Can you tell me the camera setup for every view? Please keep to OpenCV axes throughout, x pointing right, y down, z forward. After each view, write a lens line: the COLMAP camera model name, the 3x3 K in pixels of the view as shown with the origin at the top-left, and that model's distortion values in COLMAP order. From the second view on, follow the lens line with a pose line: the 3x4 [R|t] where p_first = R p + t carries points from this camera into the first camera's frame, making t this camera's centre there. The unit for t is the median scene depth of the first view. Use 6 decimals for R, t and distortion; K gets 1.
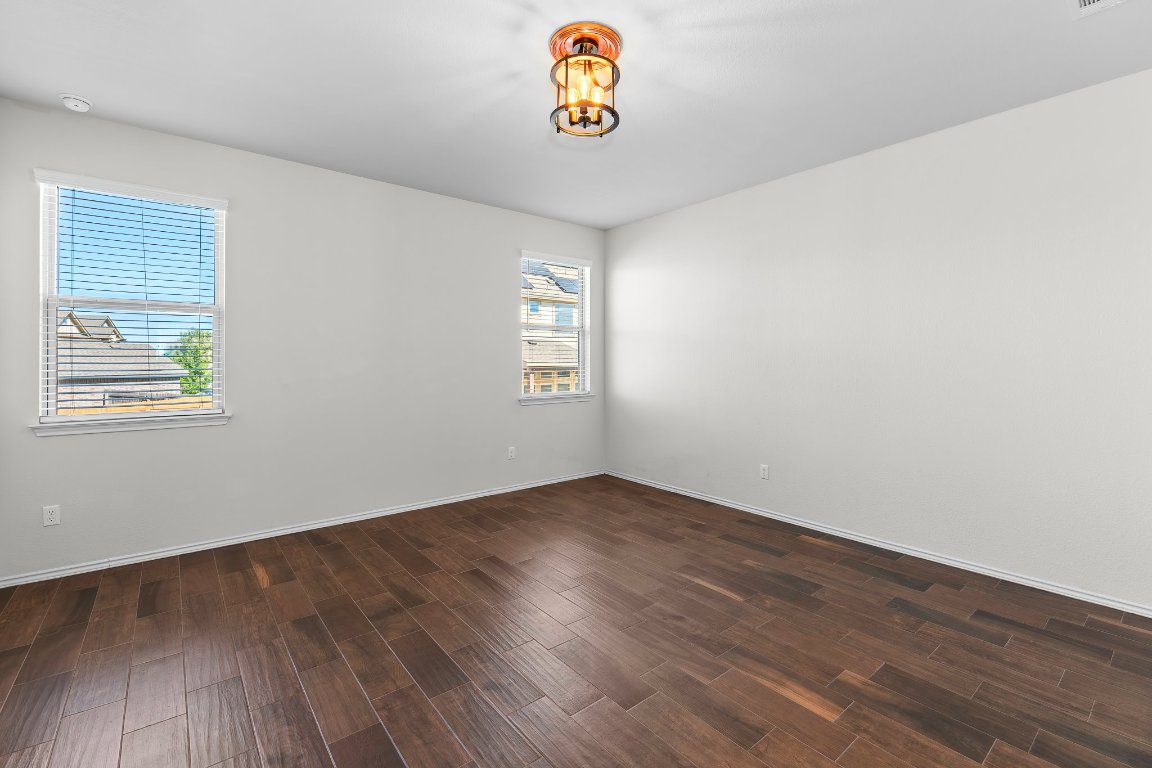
lens RADIAL K [[505.1, 0, 600.7], [0, 505.1, 361.7], [0, 0, 1]] dist [-0.000698, -0.000286]
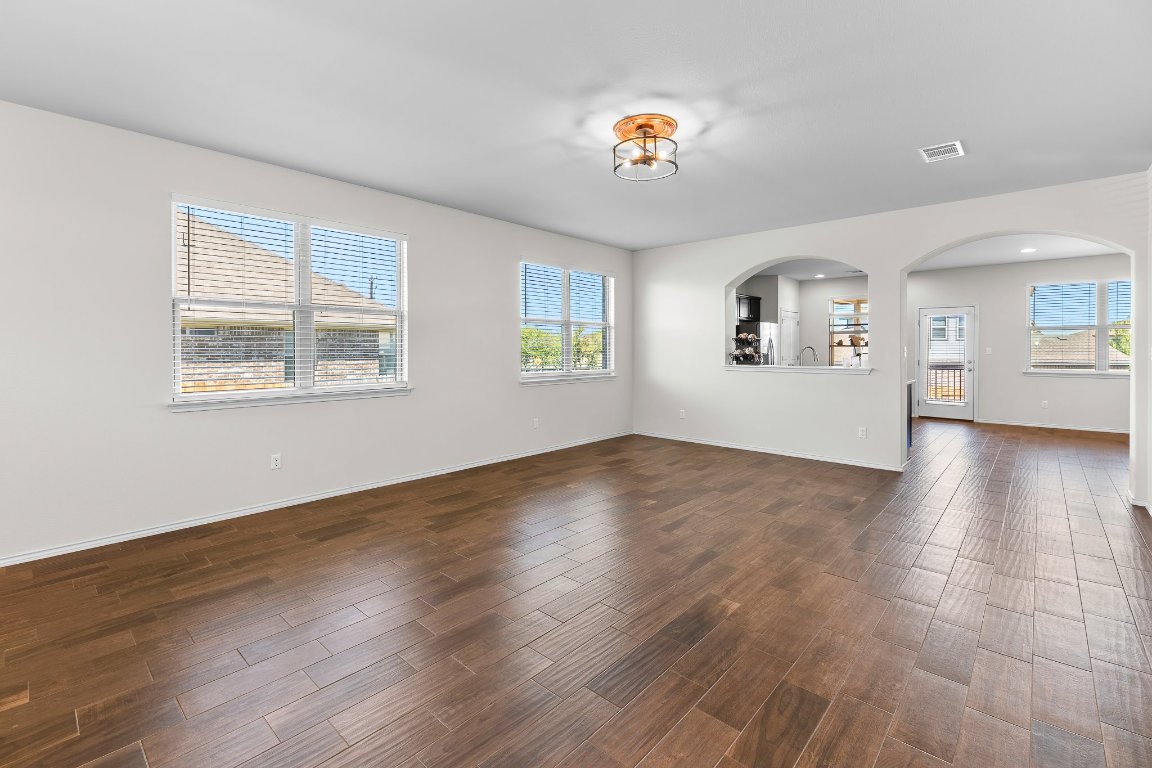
lens RADIAL K [[505.1, 0, 546.9], [0, 505.1, 353.2], [0, 0, 1]] dist [-0.000698, -0.000286]
pose [[0.993954, -0.000364, 0.109797, -0.368179], [-0.000499, 0.999969, 0.007835, -0.002430], [-0.109797, -0.007842, 0.993923, -0.318086]]
